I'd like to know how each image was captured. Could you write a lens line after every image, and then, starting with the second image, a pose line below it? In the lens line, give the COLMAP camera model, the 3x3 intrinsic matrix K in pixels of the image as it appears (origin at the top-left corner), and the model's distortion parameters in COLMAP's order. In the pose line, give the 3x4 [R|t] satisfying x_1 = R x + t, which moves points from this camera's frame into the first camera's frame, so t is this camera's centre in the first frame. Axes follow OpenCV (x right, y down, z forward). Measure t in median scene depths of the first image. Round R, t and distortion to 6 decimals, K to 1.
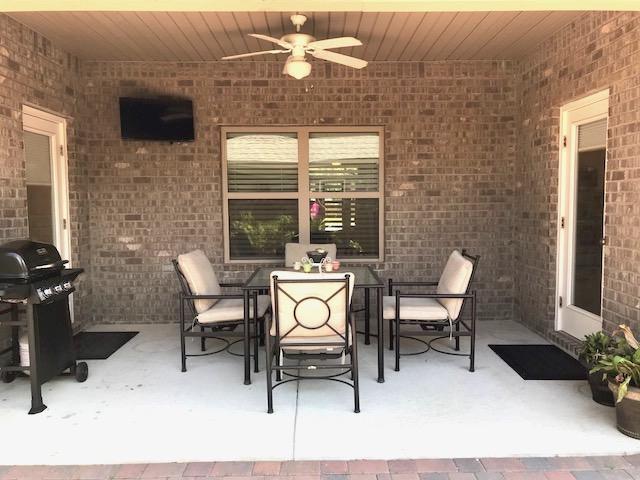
lens RADIAL K [[524.6, 0, 320.6], [0, 524.6, 238.3], [0, 0, 1]] dist [0.031426, -0.038531]
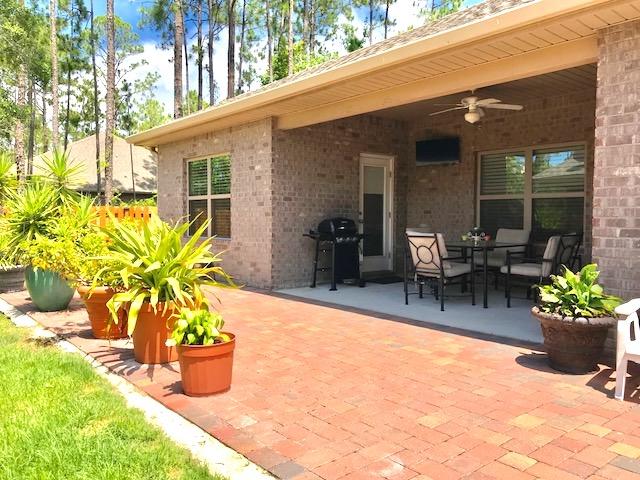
lens RADIAL K [[524.6, 0, 319.3], [0, 524.6, 242.5], [0, 0, 1]] dist [0.031426, -0.038531]
pose [[0.622773, 0.046291, -0.781032, 0.729156], [-0.063495, 0.997946, 0.008518, 0.063281], [0.779822, 0.044287, 0.624433, -0.287740]]
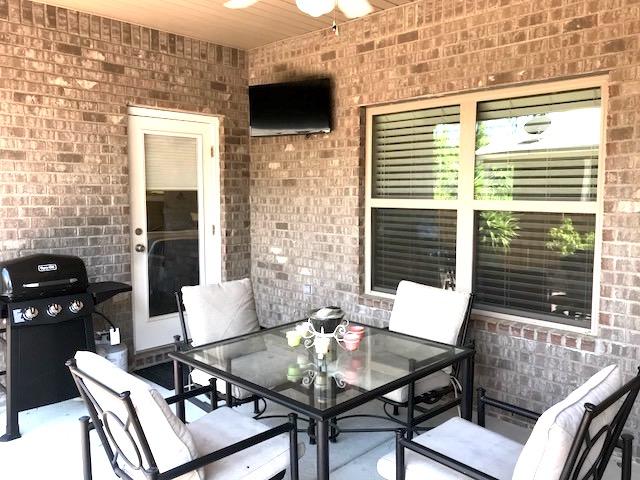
lens RADIAL K [[524.6, 0, 320.4], [0, 524.6, 240.2], [0, 0, 1]] dist [0.031426, -0.038531]
pose [[0.702849, 0.075818, -0.707287, 0.300584], [-0.057869, 0.997102, 0.049379, -0.063162], [0.708981, 0.006224, 0.705200, 0.448321]]
